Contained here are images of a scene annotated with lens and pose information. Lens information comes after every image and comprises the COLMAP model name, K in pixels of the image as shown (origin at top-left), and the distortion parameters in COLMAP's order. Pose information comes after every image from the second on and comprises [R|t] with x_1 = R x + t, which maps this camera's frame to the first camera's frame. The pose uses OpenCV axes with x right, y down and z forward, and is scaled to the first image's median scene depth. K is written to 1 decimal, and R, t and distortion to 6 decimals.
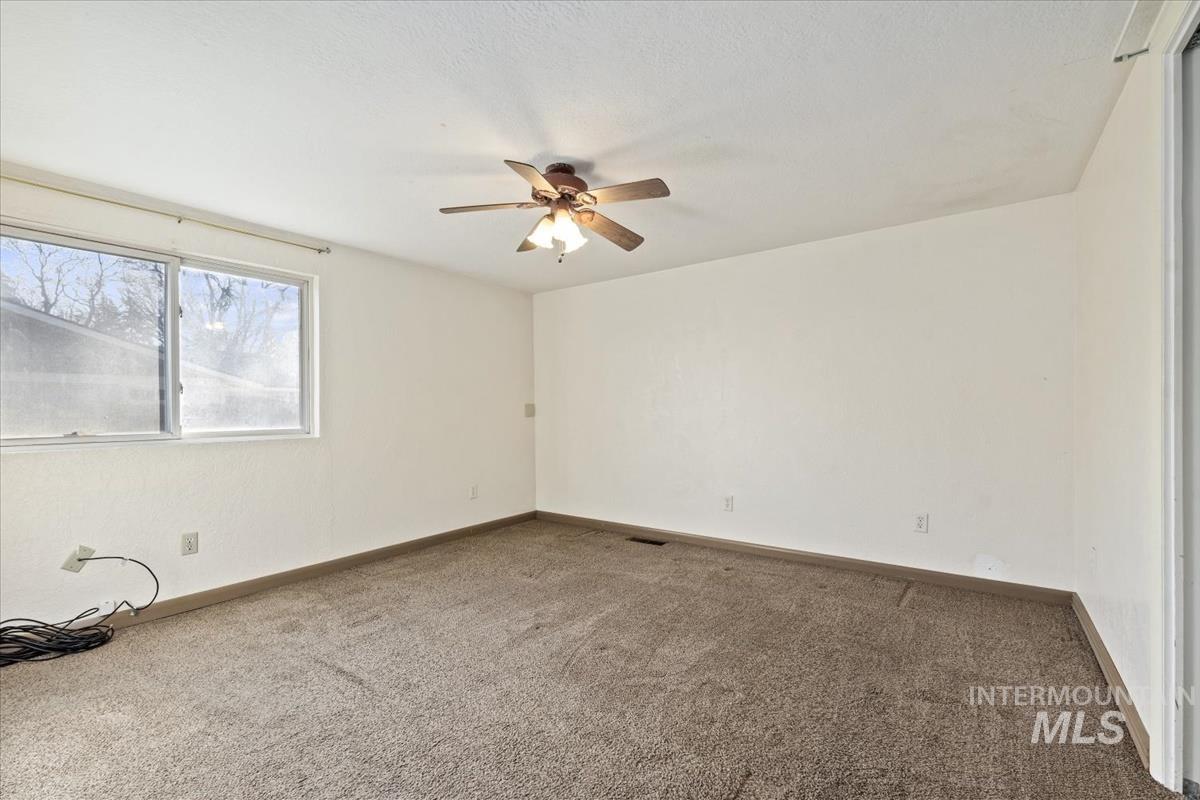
lens RADIAL K [[517.6, 0, 603.9], [0, 517.6, 407.5], [0, 0, 1]] dist [0.002004, -0.000286]
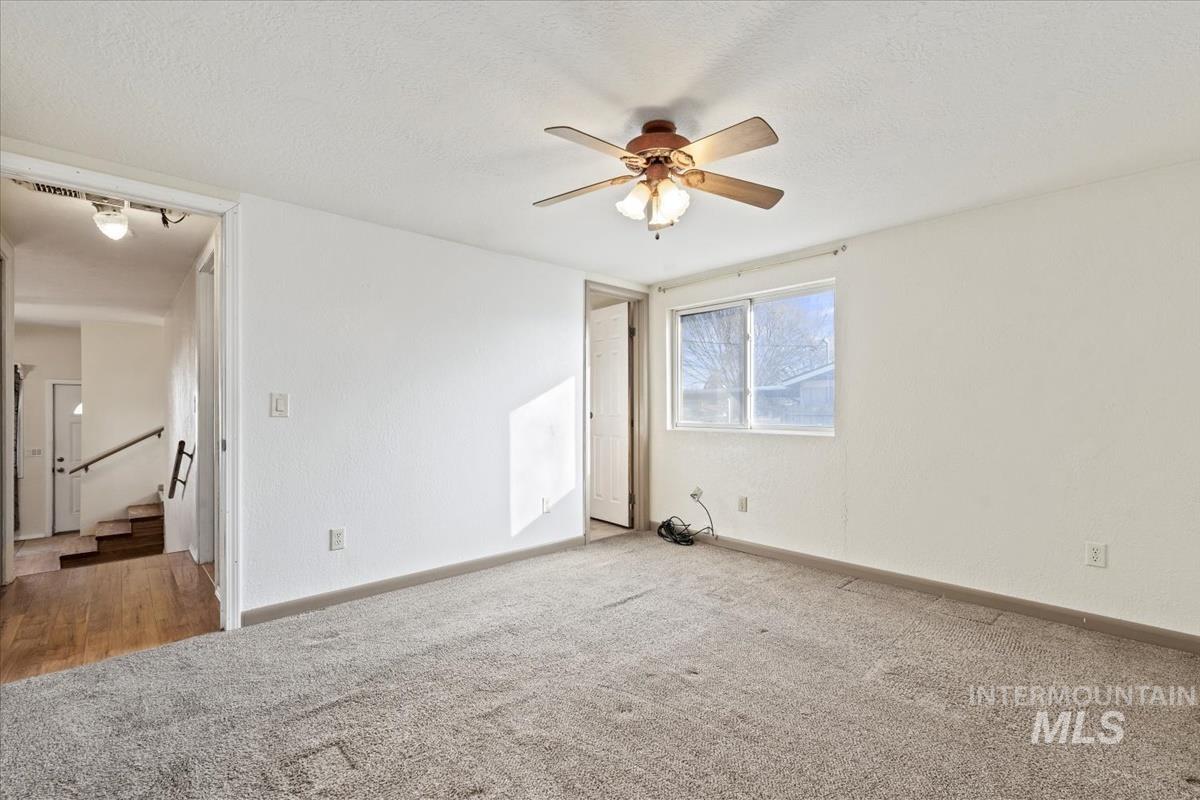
lens RADIAL K [[517.6, 0, 603.9], [0, 517.6, 407.5], [0, 0, 1]] dist [0.002004, -0.000286]
pose [[-0.185923, 0.011415, -0.982498, 0.650089], [0.003071, 0.999934, 0.011036, -0.014815], [0.982560, -0.000965, -0.185946, 0.904862]]
